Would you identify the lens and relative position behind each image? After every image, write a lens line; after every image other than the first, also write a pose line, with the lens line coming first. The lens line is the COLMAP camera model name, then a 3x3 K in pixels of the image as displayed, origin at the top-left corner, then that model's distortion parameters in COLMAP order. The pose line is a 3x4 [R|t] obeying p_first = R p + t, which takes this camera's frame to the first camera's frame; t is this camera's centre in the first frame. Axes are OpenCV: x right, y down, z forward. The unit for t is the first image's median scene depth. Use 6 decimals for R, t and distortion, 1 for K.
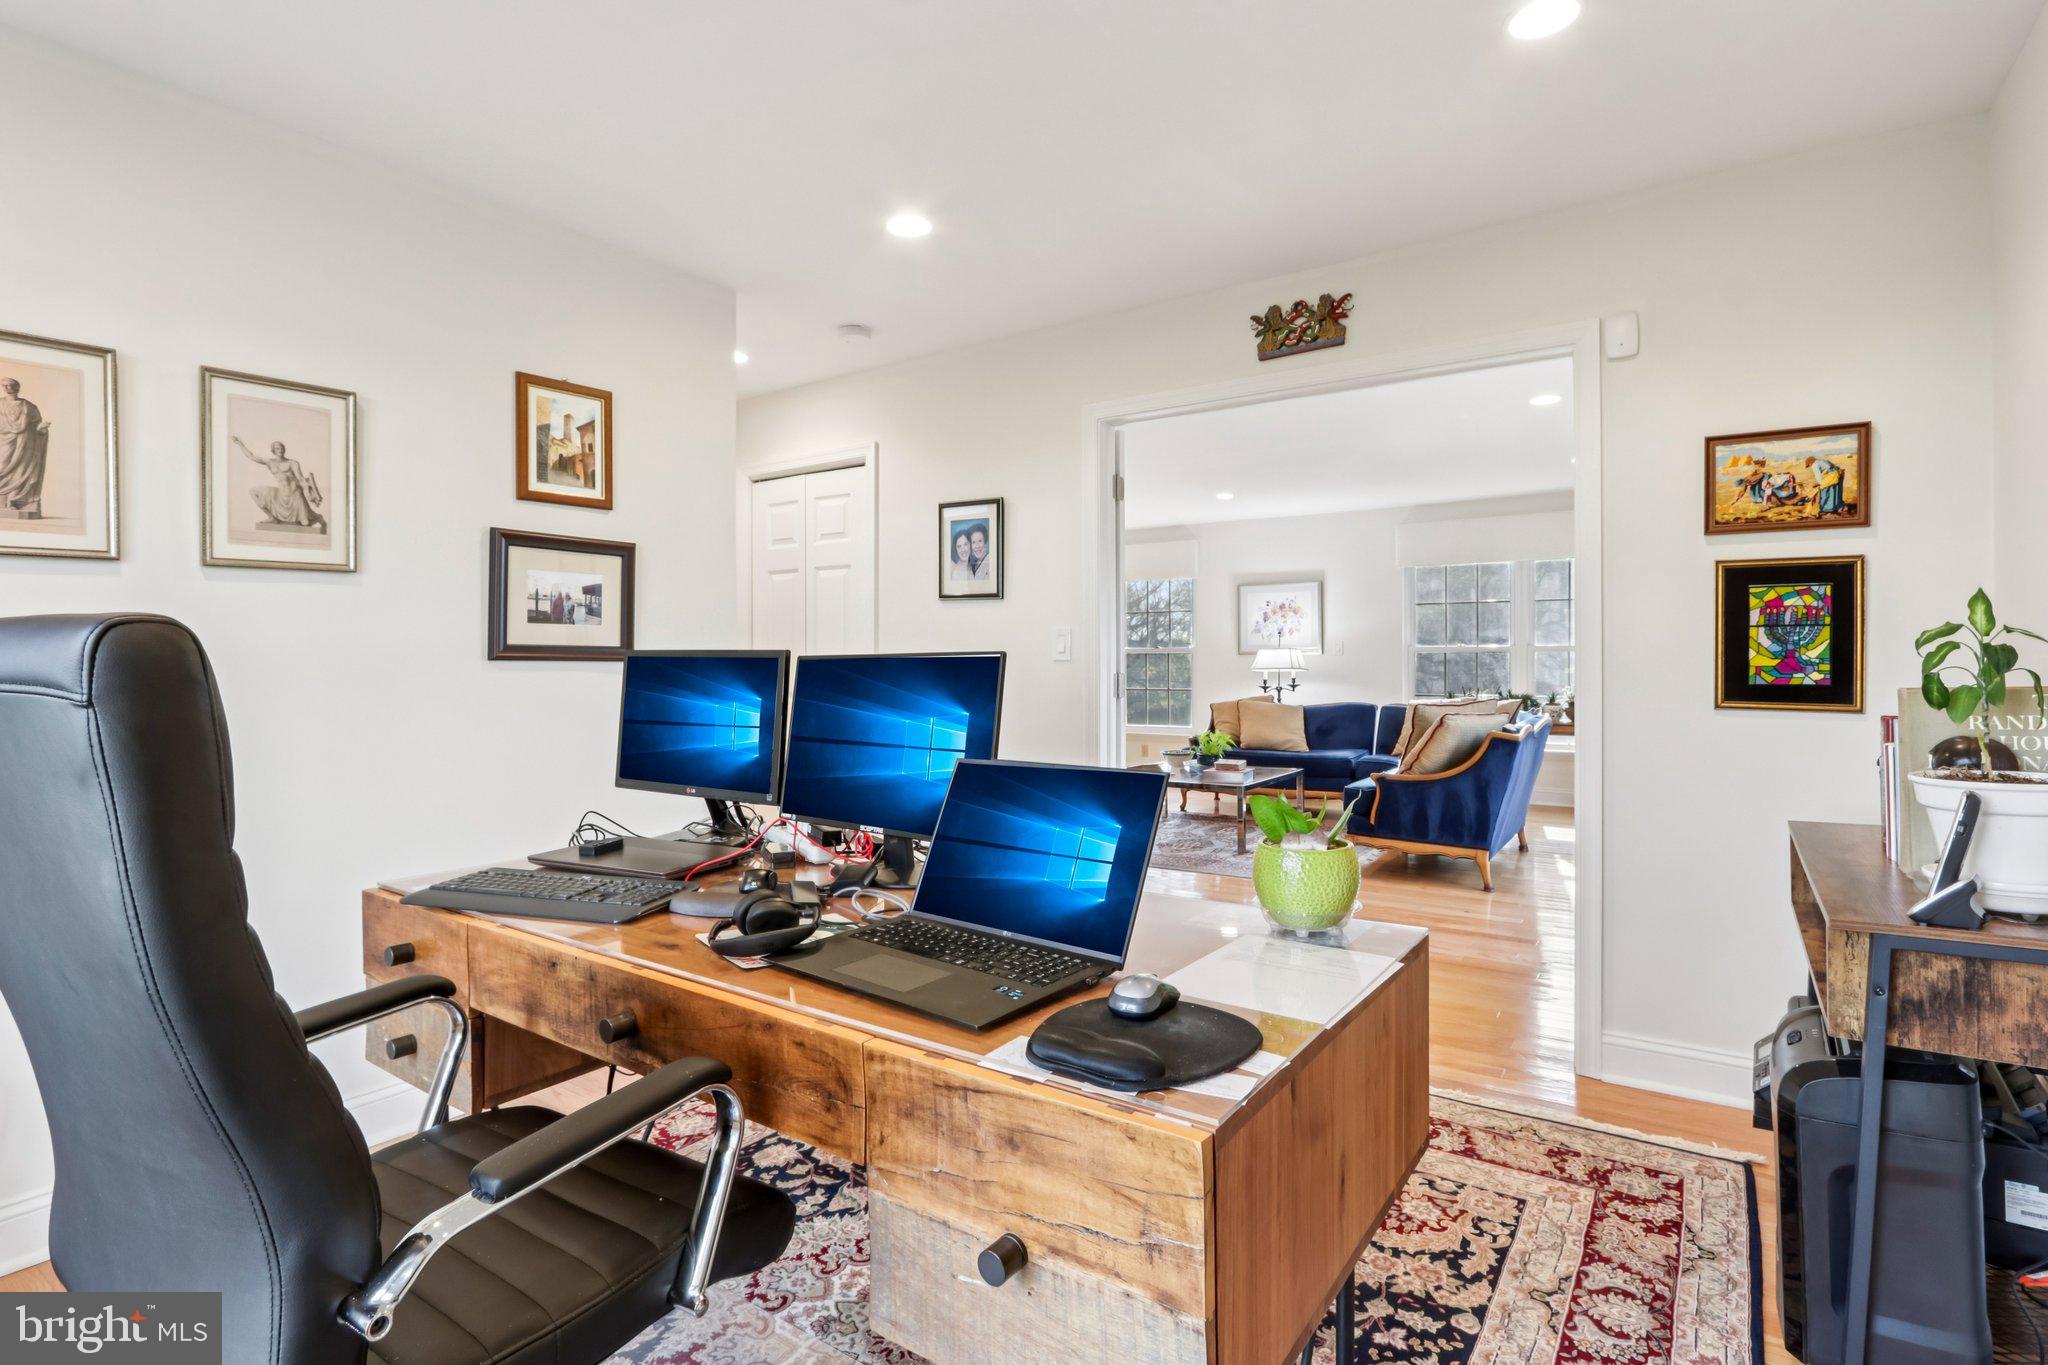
lens RADIAL K [[971.9, 0, 1014.3], [0, 971.9, 661.4], [0, 0, 1]] dist [-0.023749, 0.004486]
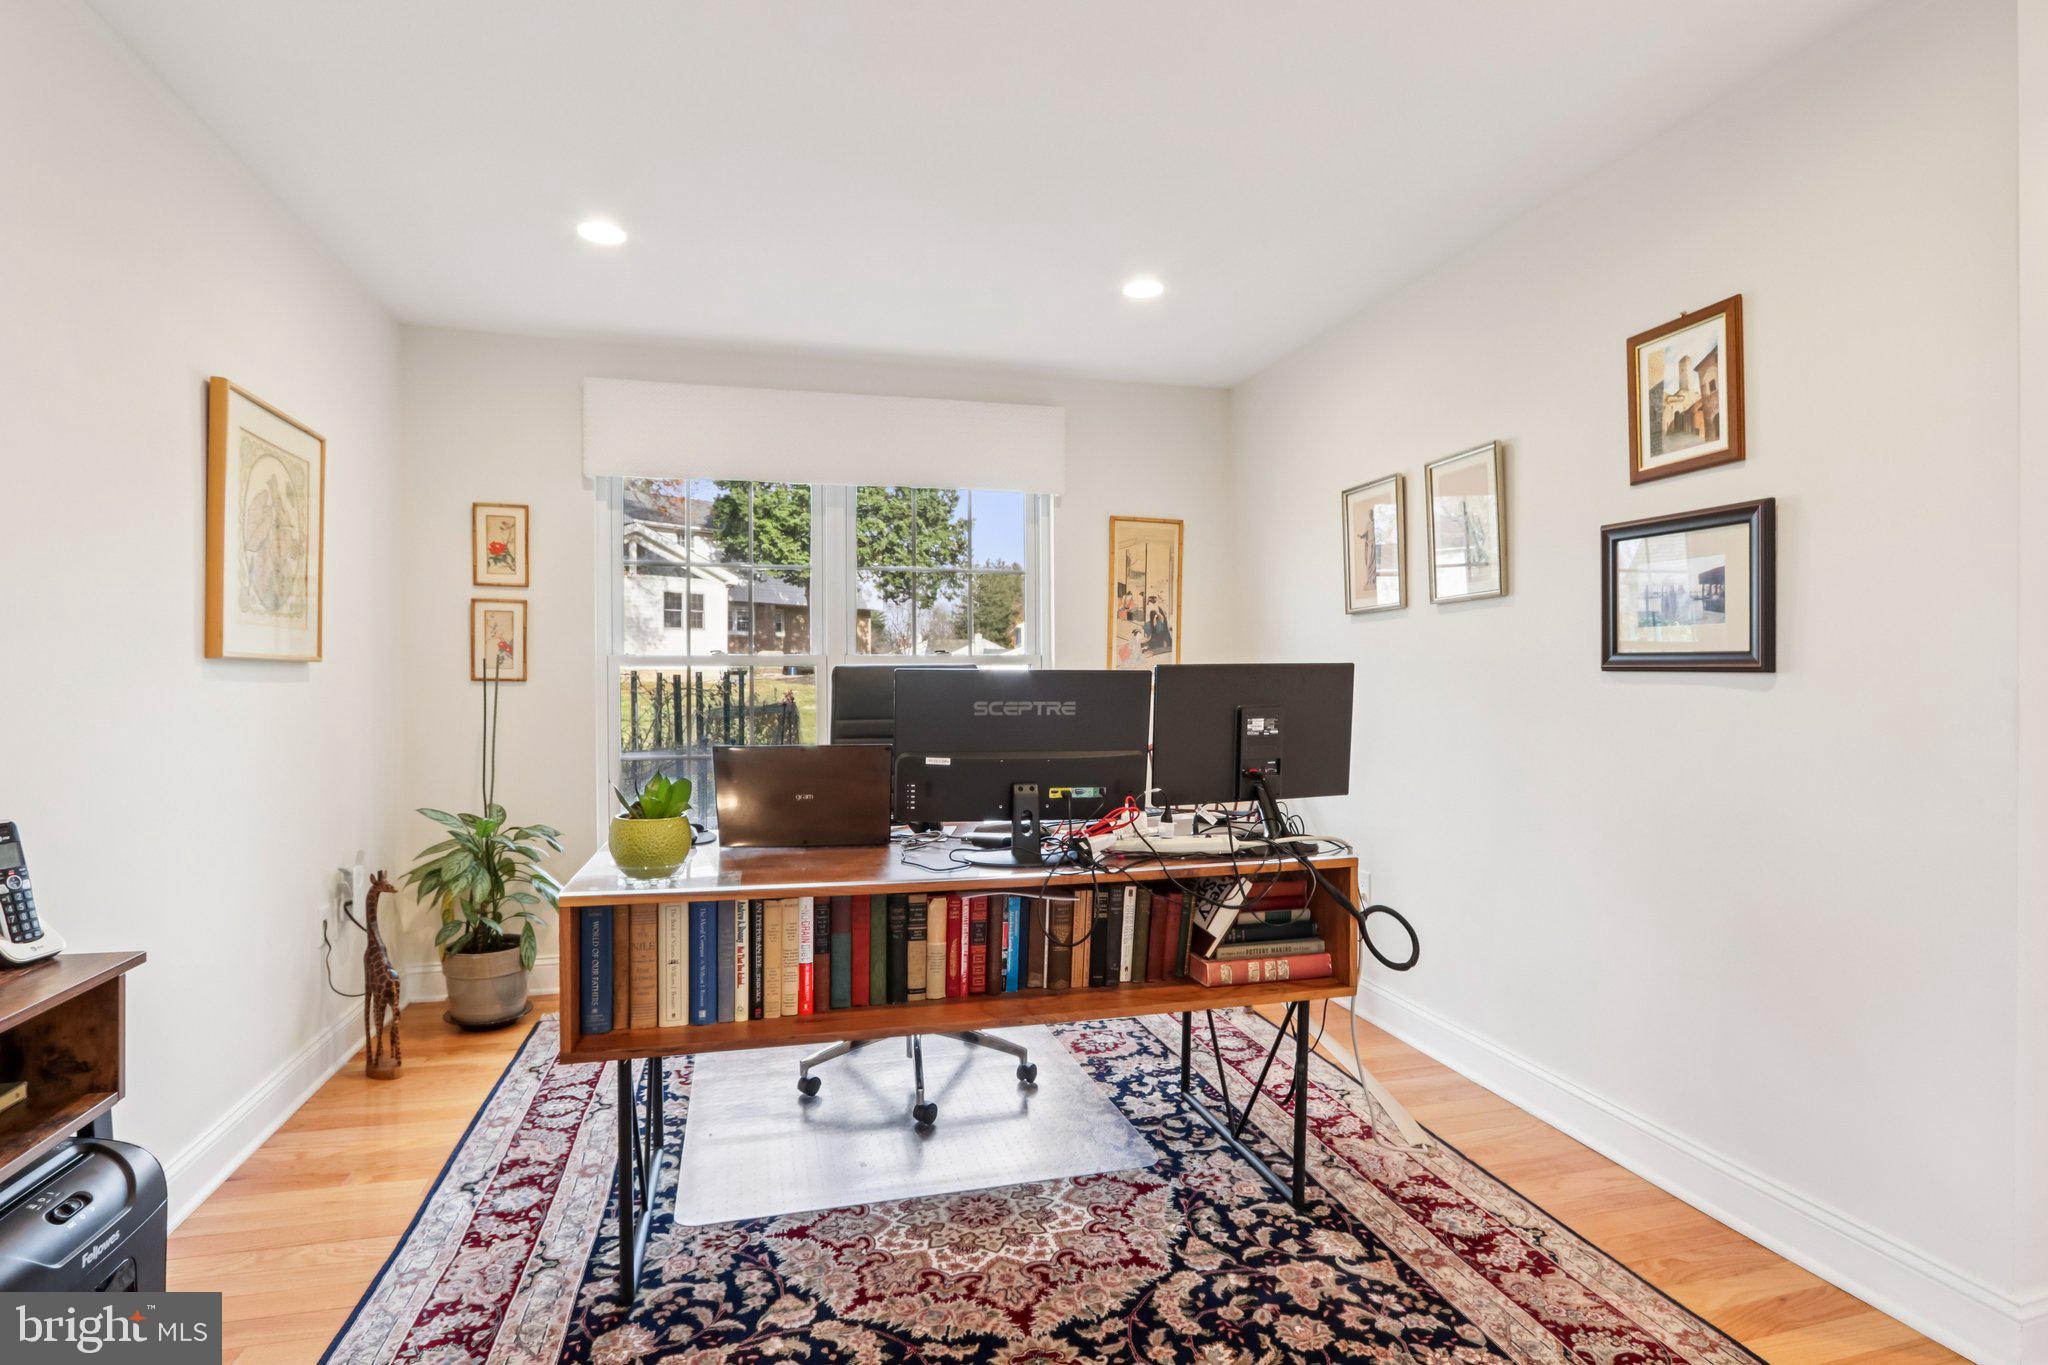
lens RADIAL K [[971.9, 0, 1013.1], [0, 971.9, 681.2], [0, 0, 1]] dist [-0.023749, 0.004486]
pose [[-0.626450, 0.011106, -0.779382, 0.499608], [0.000785, 0.999907, 0.013618, -0.003685], [0.779461, 0.007919, -0.626401, 1.088062]]
